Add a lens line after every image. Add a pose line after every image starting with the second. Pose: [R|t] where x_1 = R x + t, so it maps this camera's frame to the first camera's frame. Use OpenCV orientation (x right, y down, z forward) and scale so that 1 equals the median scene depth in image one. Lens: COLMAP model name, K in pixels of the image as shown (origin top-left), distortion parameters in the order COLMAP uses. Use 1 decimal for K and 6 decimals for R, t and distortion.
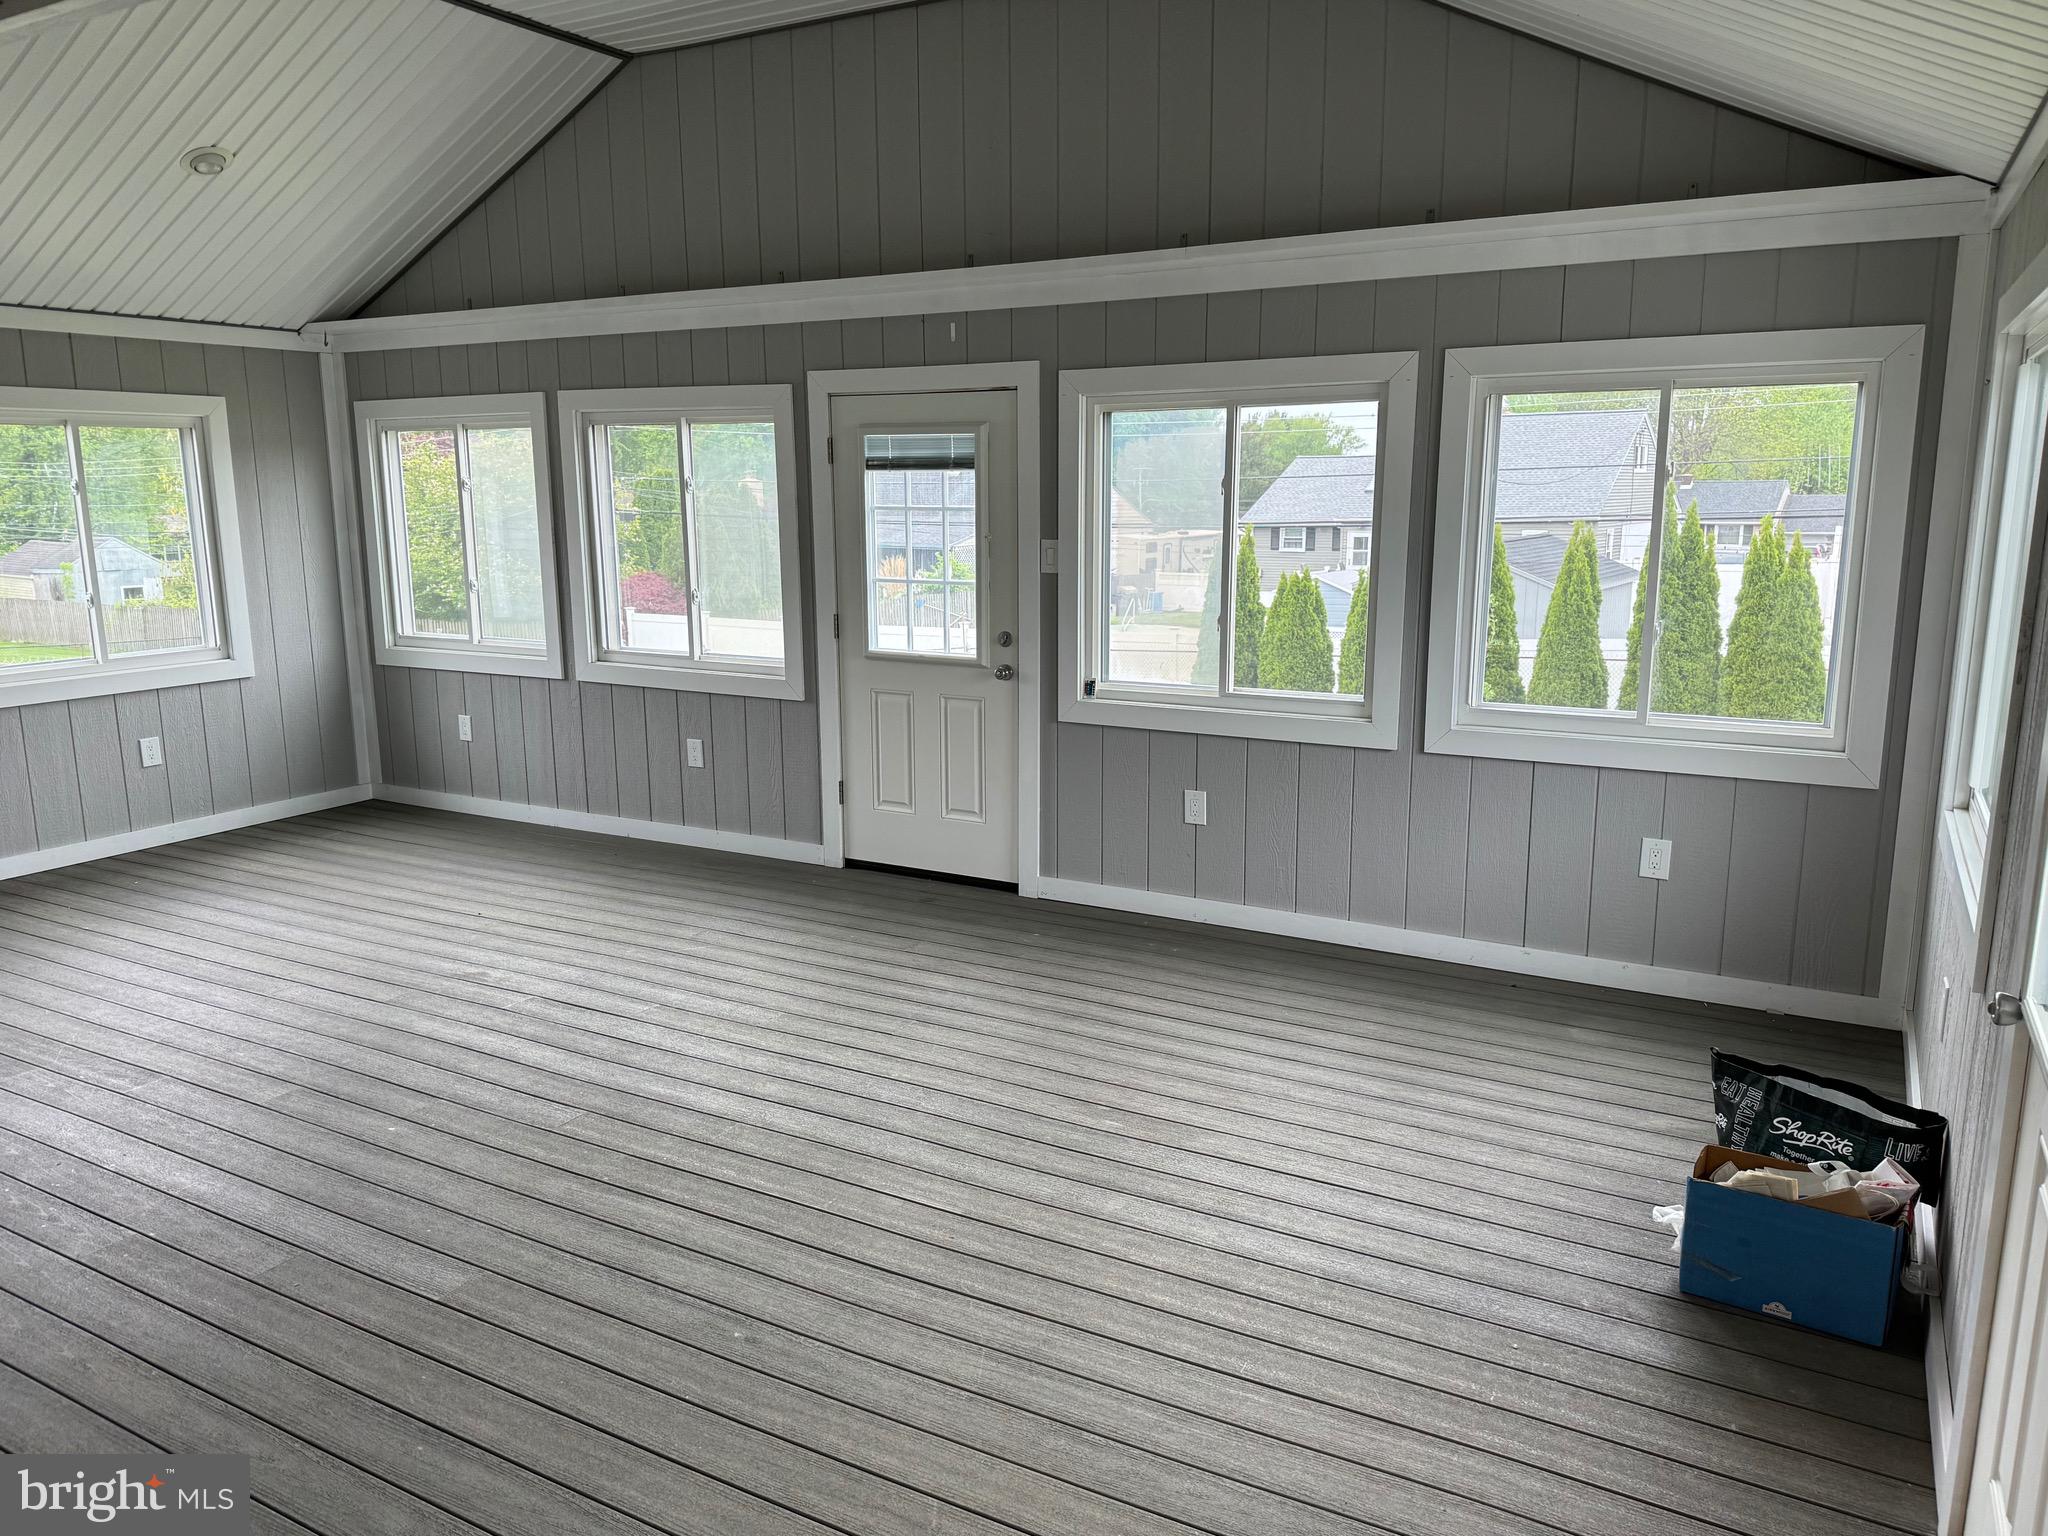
lens RADIAL K [[1450.4, 0, 1024.0], [0, 1450.4, 768.0], [0, 0, 1]] dist [0.182813, -0.440707]
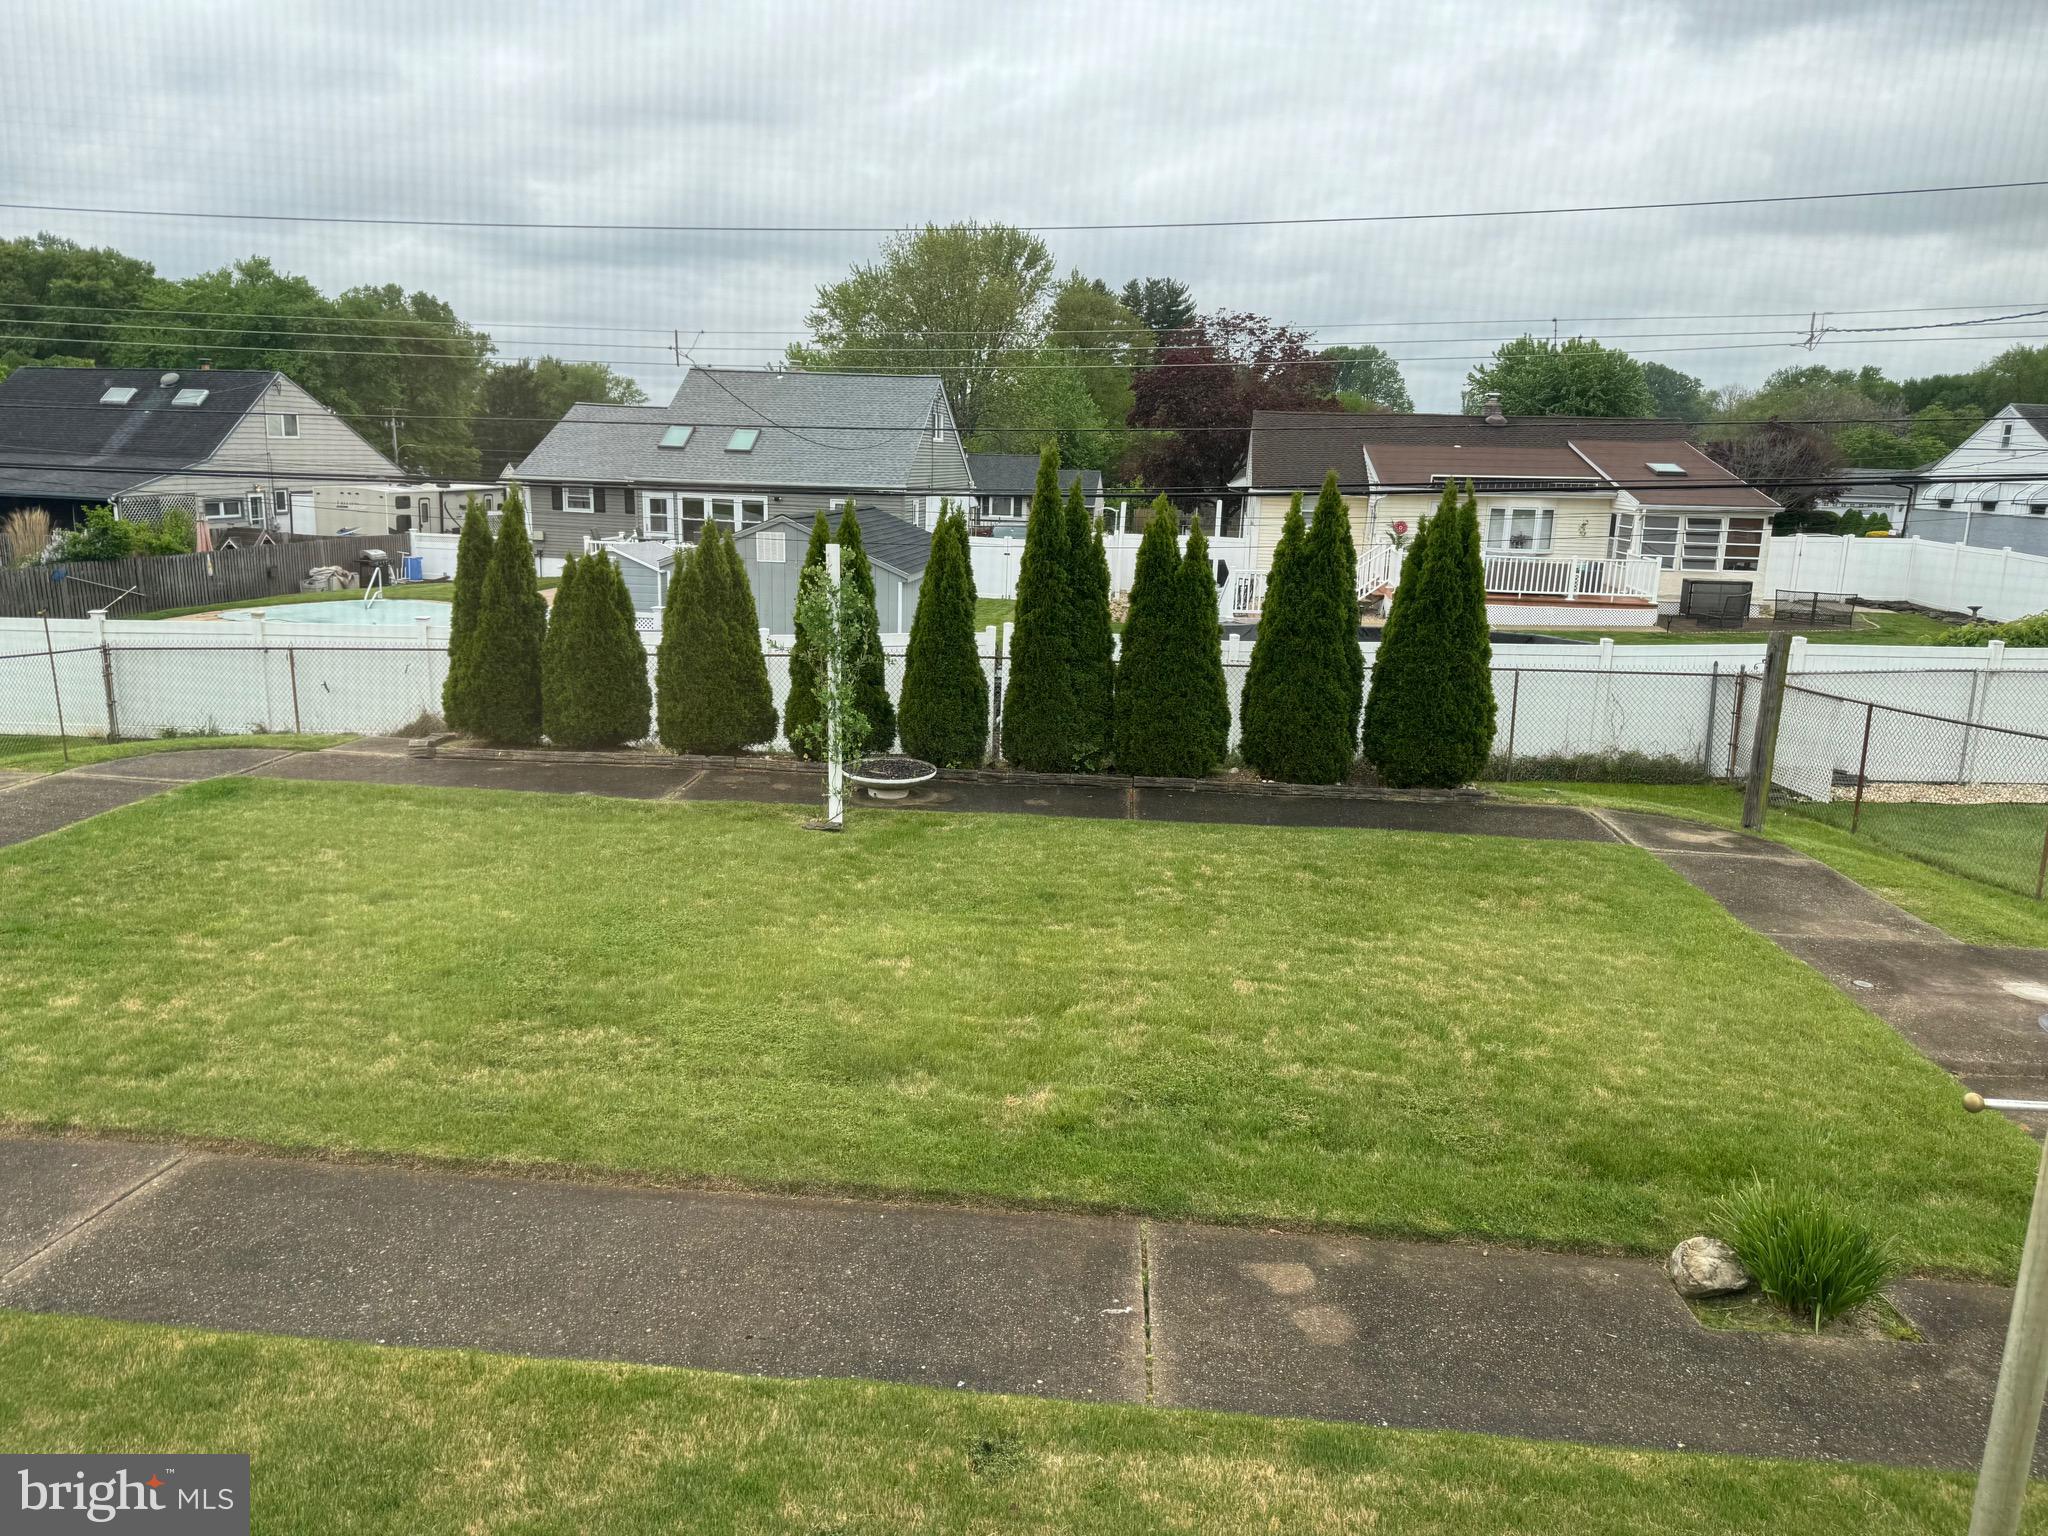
lens RADIAL K [[1450.4, 0, 1024.0], [0, 1450.4, 768.0], [0, 0, 1]] dist [0.182813, -0.440707]
pose [[0.891957, -0.060214, 0.448093, 0.046018], [0.047904, 0.998099, 0.038768, -0.045225], [-0.449576, -0.013114, 0.893146, 0.250361]]
